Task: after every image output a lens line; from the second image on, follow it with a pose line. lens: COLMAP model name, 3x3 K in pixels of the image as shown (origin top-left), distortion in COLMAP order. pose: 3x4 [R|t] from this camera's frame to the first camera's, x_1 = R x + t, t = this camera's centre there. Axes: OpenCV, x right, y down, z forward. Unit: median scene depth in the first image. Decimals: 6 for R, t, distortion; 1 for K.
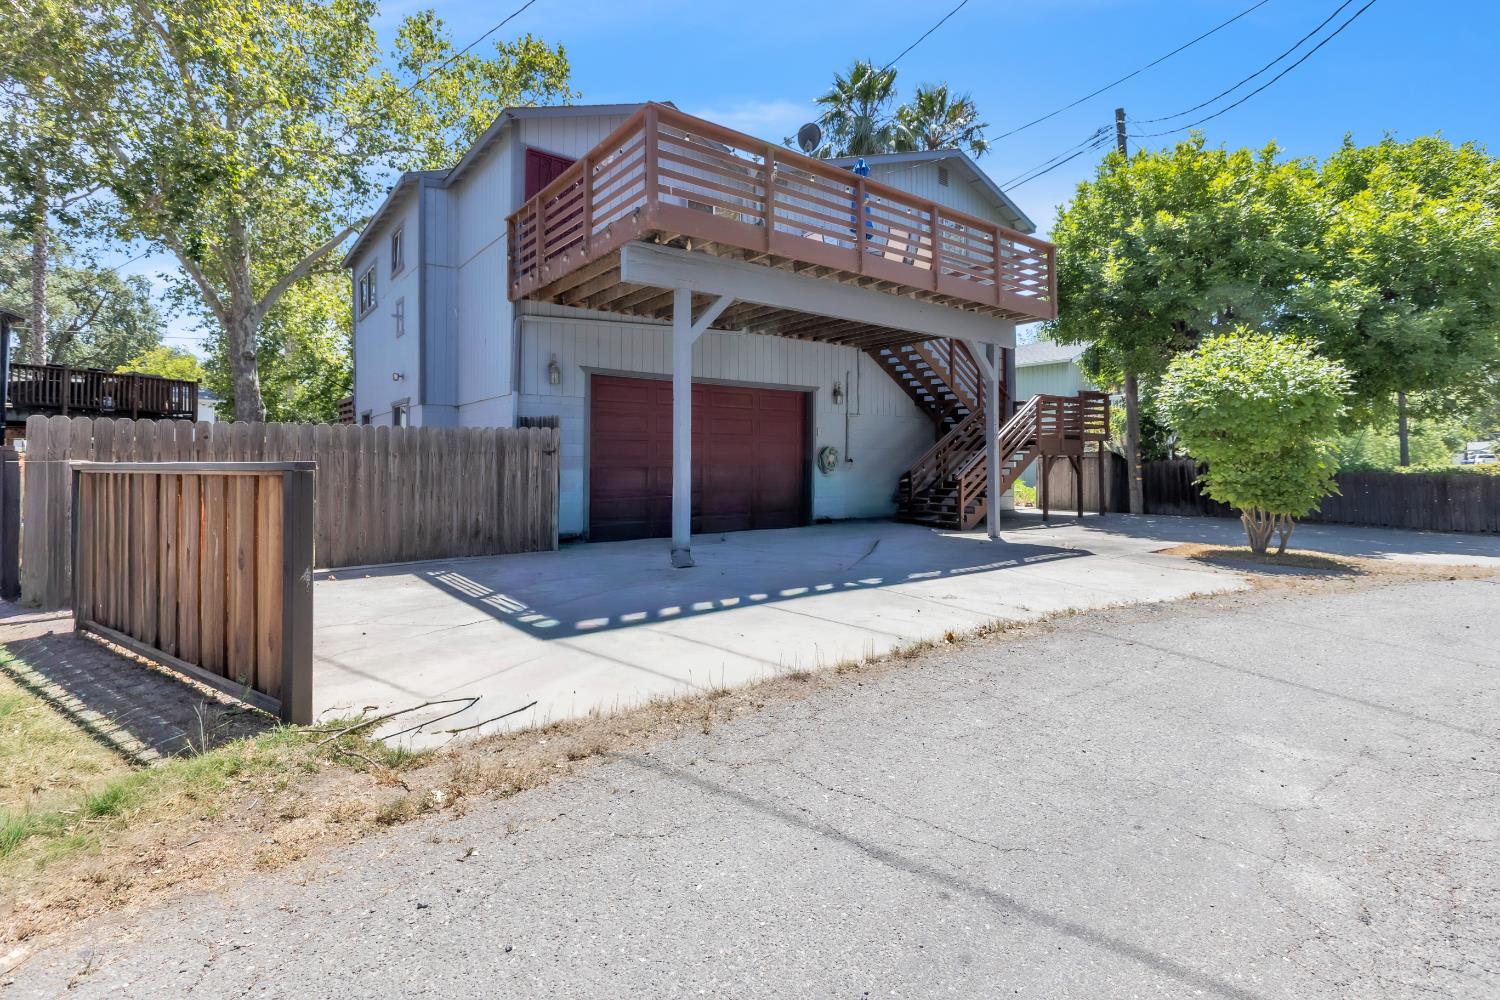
lens RADIAL K [[690.6, 0, 750.3], [0, 690.6, 450.5], [0, 0, 1]] dist [-0.000274, 0.000048]
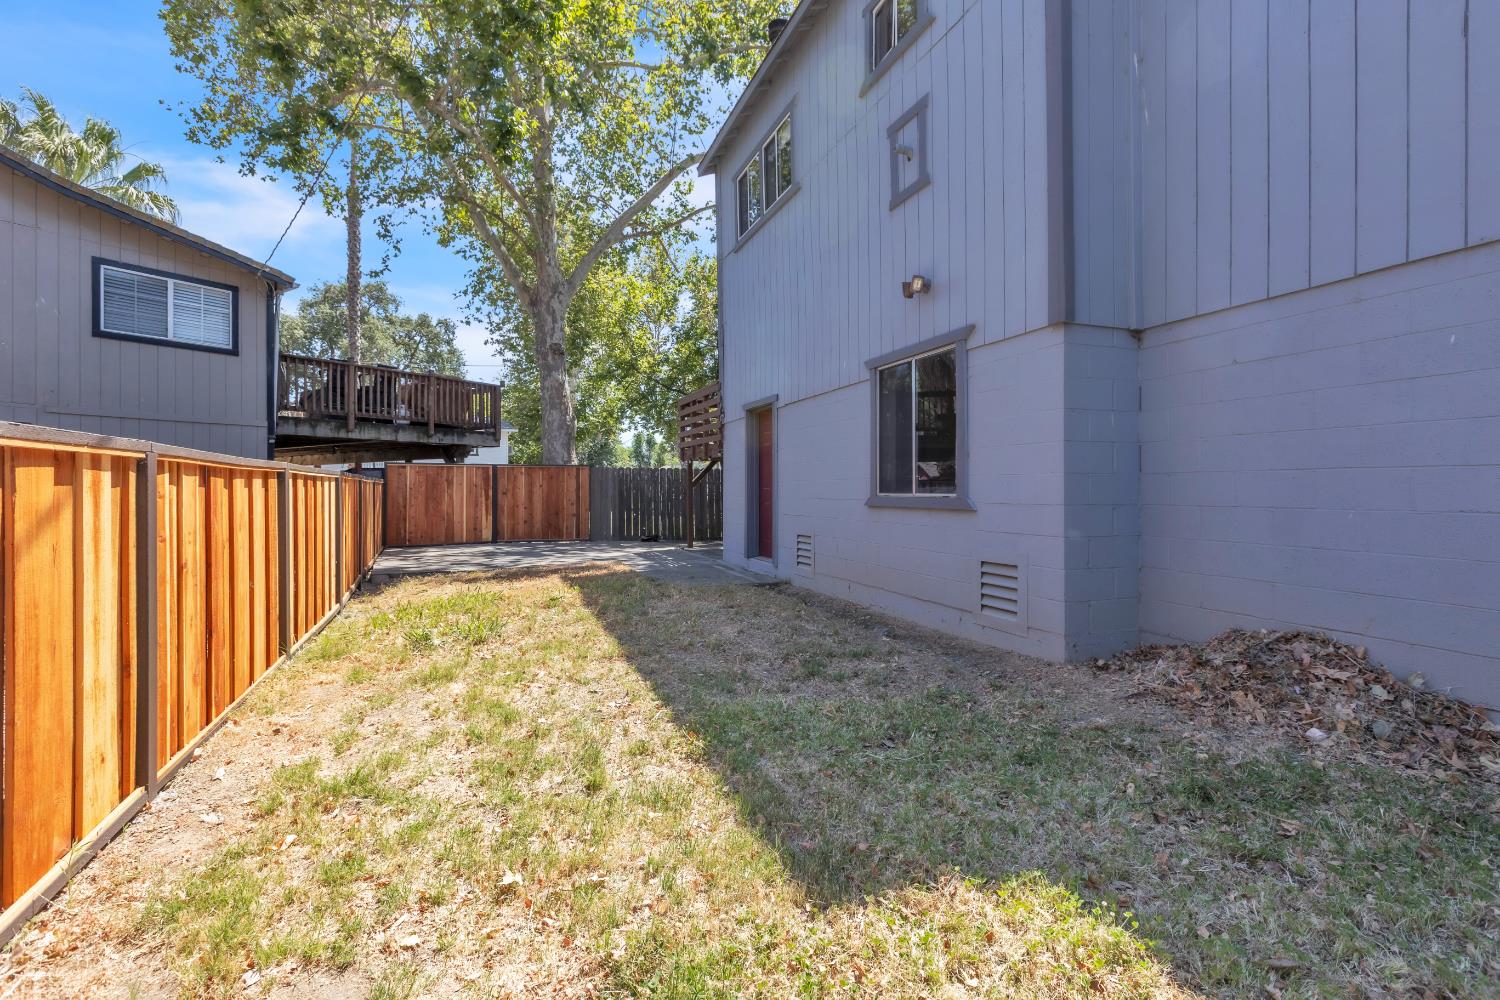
lens RADIAL K [[694.4, 0, 748.6], [0, 694.4, 481.2], [0, 0, 1]] dist [0.000488, 0.000673]
pose [[0.949392, -0.008686, -0.313973, -0.345304], [0.009616, 0.999953, 0.001412, 0.006719], [0.313946, -0.004359, 0.949431, 0.411734]]
